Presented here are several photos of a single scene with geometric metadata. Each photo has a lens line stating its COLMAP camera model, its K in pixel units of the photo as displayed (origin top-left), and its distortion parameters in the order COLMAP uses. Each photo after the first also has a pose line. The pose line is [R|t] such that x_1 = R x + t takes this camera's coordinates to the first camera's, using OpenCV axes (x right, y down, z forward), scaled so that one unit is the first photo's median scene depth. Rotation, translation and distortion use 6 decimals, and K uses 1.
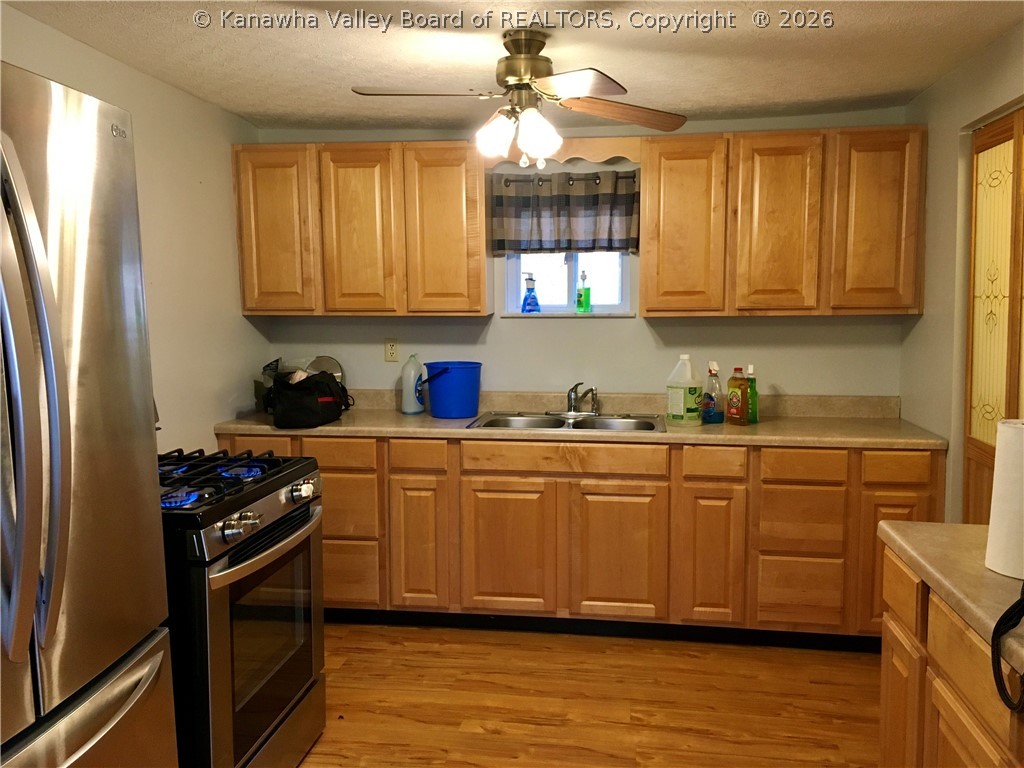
lens RADIAL K [[853.3, 0, 511.9], [0, 853.3, 388.5], [0, 0, 1]] dist [0.053446, -0.000122]
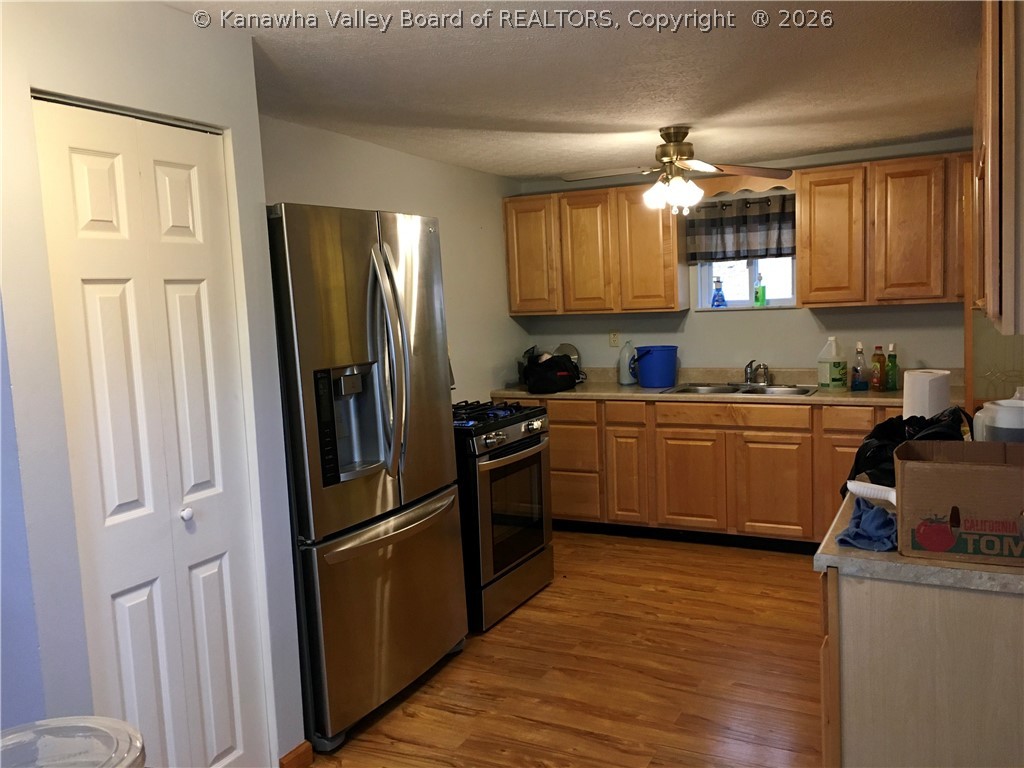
lens RADIAL K [[853.3, 0, 511.9], [0, 853.3, 388.5], [0, 0, 1]] dist [0.053446, -0.000122]
pose [[0.945308, -0.000020, -0.326180, 0.169622], [0.003449, 0.999945, 0.009933, 0.023750], [0.326162, -0.010514, 0.945255, -0.379554]]
